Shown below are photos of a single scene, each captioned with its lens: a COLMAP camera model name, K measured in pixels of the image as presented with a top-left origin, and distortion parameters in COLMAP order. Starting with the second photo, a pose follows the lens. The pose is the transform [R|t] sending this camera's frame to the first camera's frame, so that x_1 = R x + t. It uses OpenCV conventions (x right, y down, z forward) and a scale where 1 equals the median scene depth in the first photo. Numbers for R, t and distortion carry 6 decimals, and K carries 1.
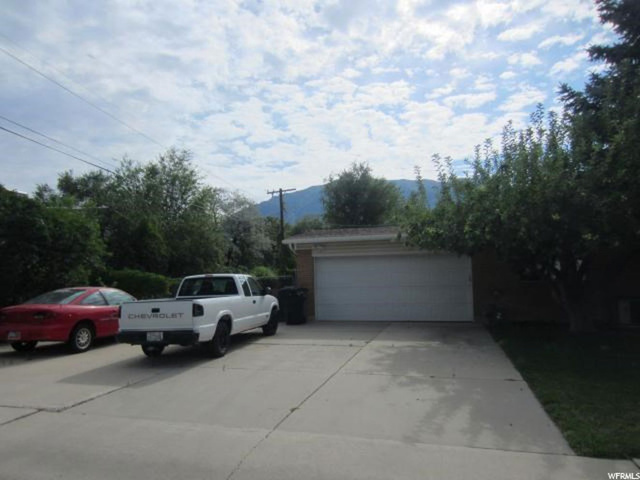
lens RADIAL K [[452.9, 0, 320.2], [0, 452.9, 239.7], [0, 0, 1]] dist [-0.041753, 0.011917]
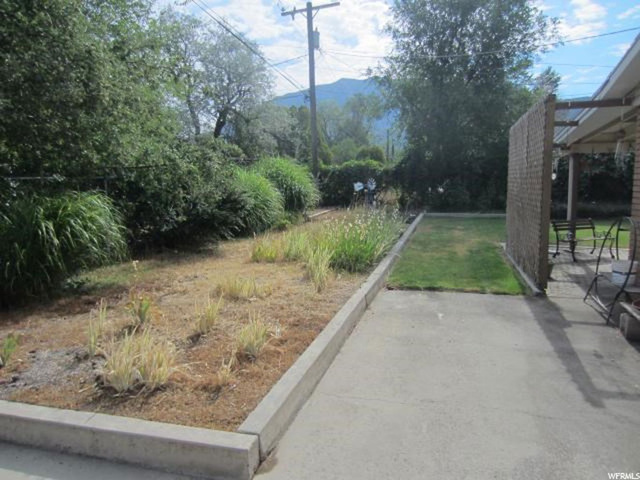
lens RADIAL K [[452.9, 0, 320.6], [0, 452.9, 240.0], [0, 0, 1]] dist [-0.041753, 0.011917]
pose [[0.999887, 0.004504, -0.014356, -0.064782], [-0.001540, 0.979776, 0.200091, 0.042476], [0.014966, -0.200046, 0.979672, 0.451807]]
